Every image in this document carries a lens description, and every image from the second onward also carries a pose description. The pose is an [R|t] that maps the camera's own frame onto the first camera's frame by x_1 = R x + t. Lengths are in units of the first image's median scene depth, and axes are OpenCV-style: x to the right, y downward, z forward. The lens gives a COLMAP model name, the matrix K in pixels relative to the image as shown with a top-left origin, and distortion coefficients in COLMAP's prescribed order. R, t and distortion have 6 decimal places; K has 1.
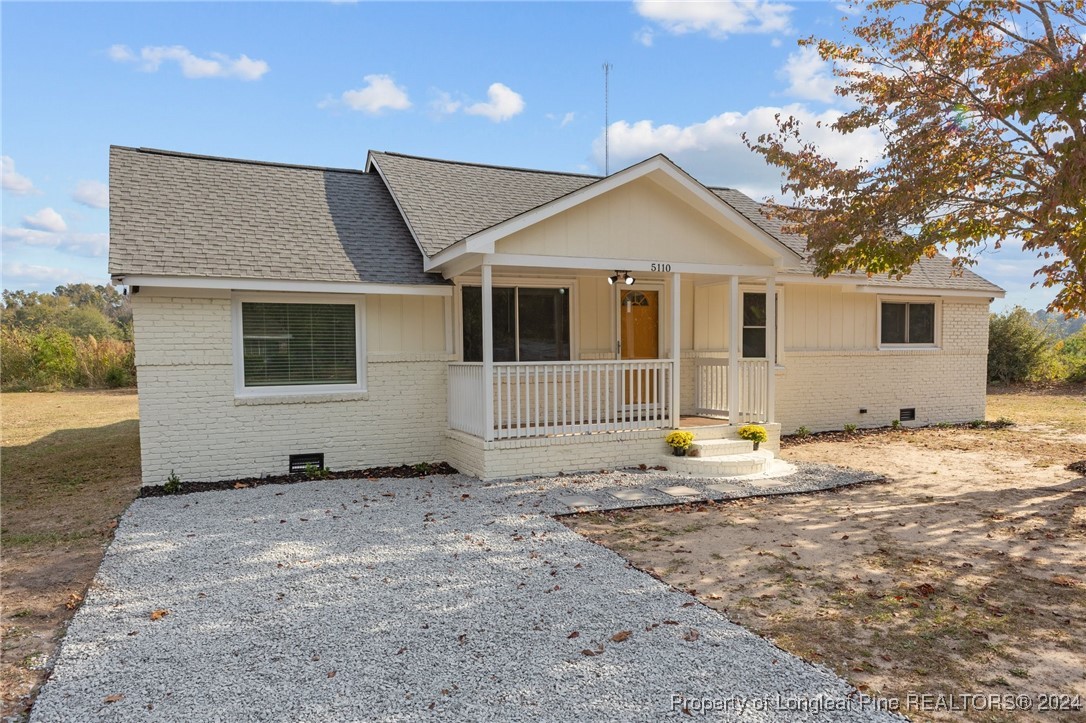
lens RADIAL K [[675.3, 0, 541.8], [0, 675.3, 362.2], [0, 0, 1]] dist [0.006477, 0.001471]
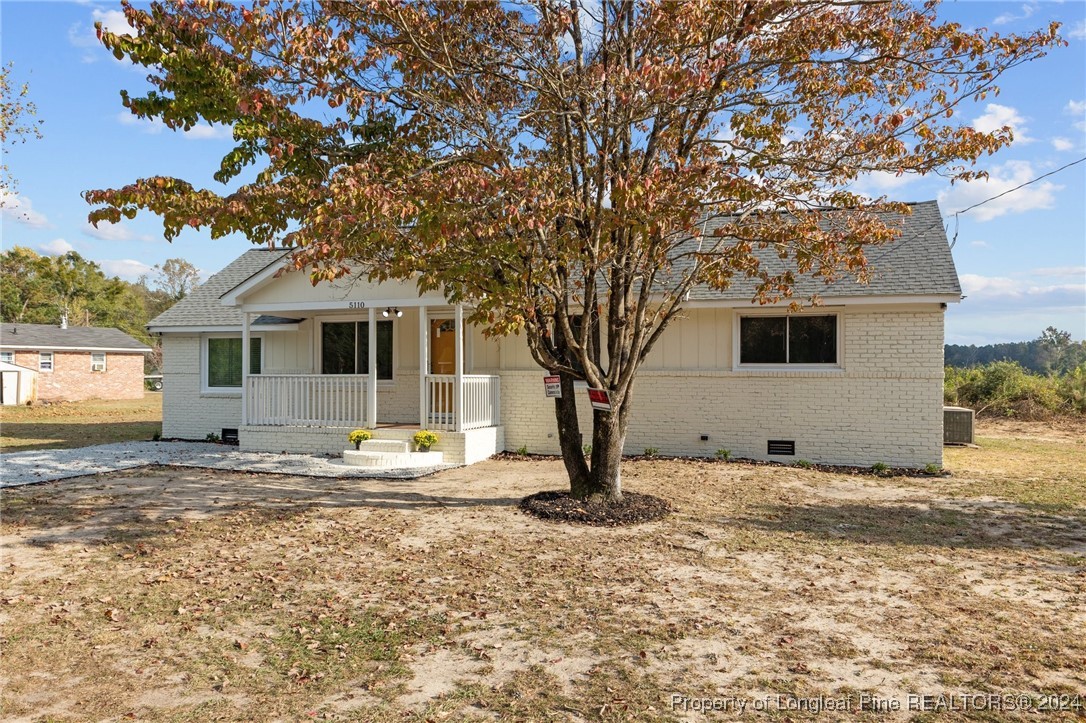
lens RADIAL K [[675.3, 0, 549.9], [0, 675.3, 358.1], [0, 0, 1]] dist [0.006477, 0.001471]
pose [[0.749423, -0.002551, -0.662087, 1.286819], [-0.020587, 0.999419, -0.027153, -0.008070], [0.661772, 0.033980, 0.748935, 0.254702]]
